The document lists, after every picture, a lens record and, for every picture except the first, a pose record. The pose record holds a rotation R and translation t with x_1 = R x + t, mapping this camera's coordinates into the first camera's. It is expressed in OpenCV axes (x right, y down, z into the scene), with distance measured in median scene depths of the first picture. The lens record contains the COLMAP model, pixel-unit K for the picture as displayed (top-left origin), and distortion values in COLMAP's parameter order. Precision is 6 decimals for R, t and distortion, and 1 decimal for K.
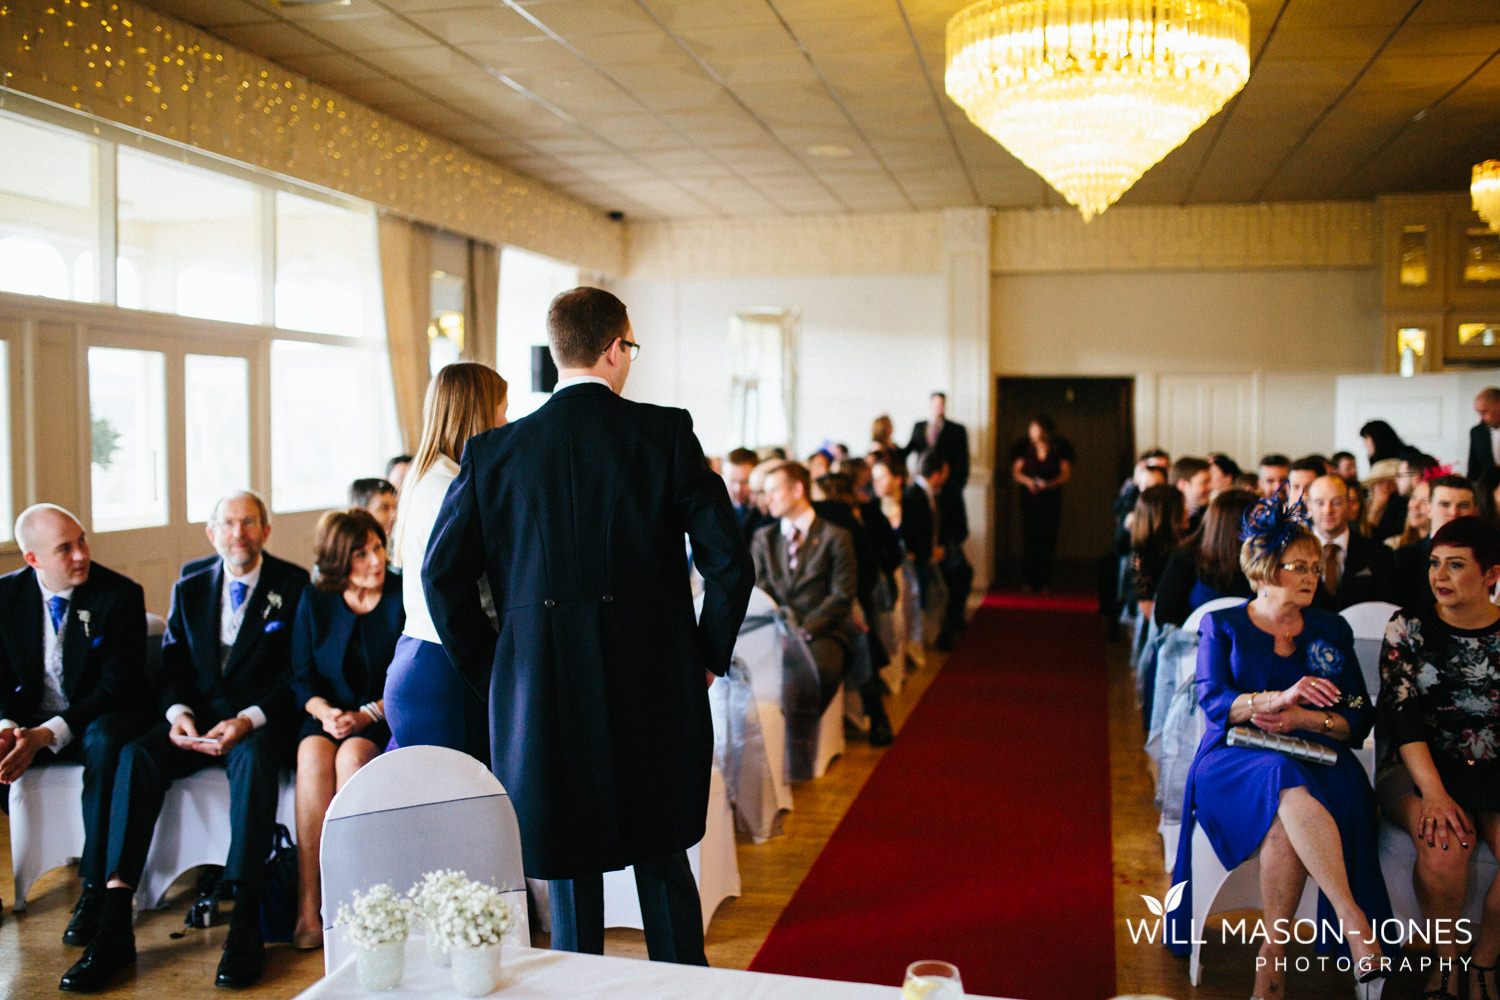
lens RADIAL K [[1465.5, 0, 724.3], [0, 1465.5, 472.7], [0, 0, 1]] dist [-0.014332, -0.000511]
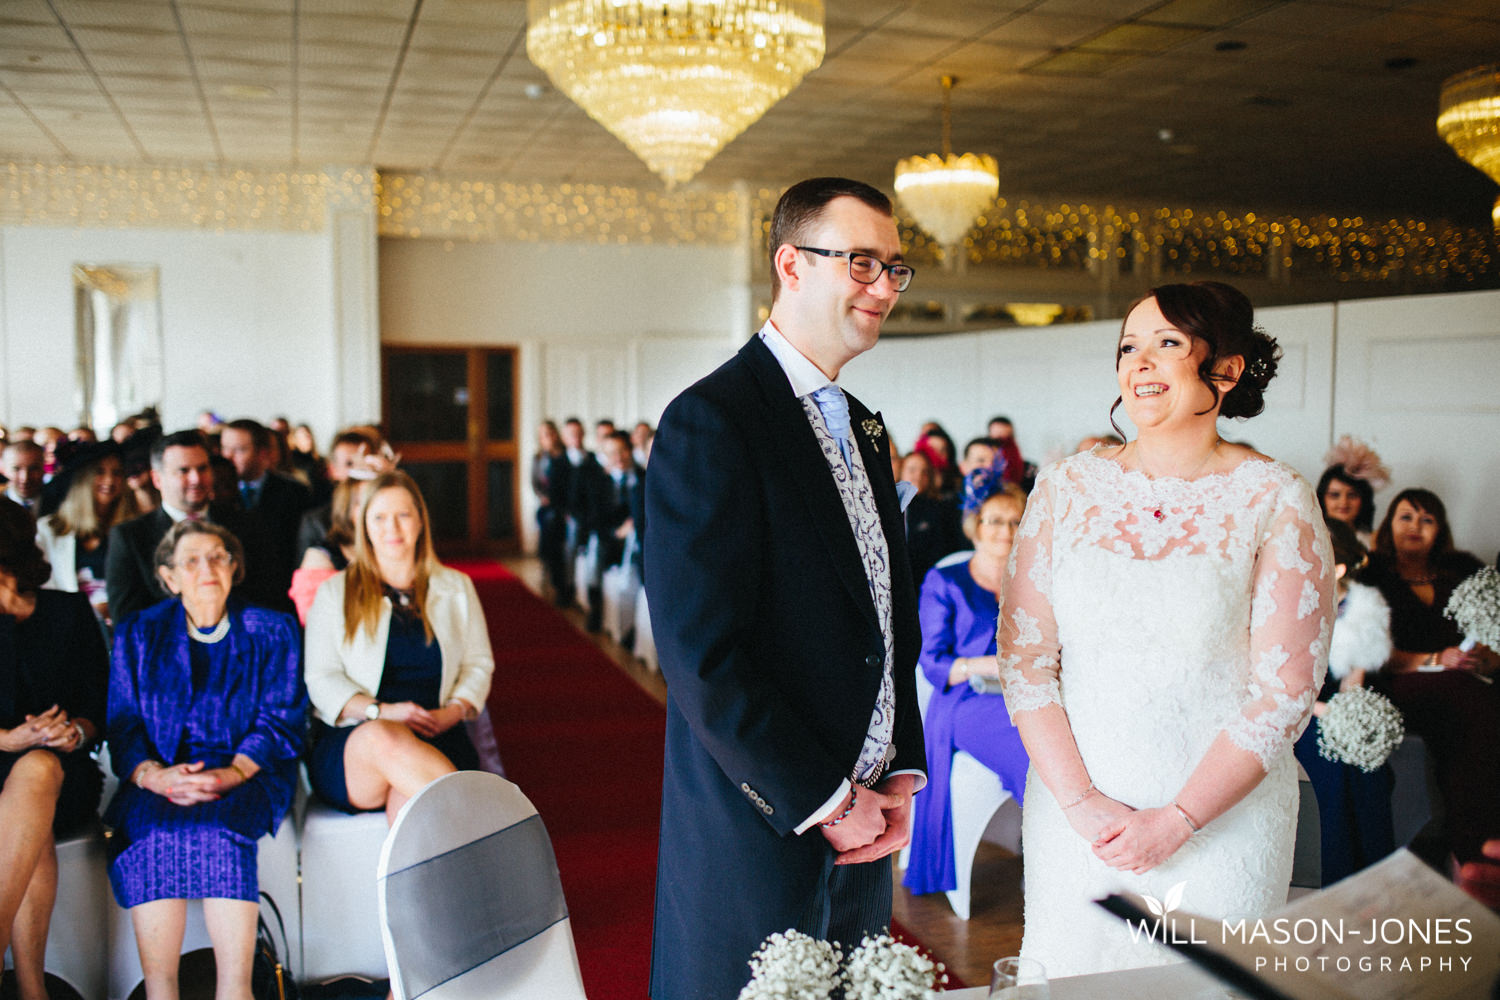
lens RADIAL K [[1465.1, 0, 754.3], [0, 1465.1, 483.3], [0, 0, 1]] dist [-0.039990, 0.084009]
pose [[0.858250, -0.036892, 0.511904, -0.219247], [0.021984, 0.999140, 0.035148, -0.005561], [-0.512760, -0.018912, 0.858323, 0.108753]]
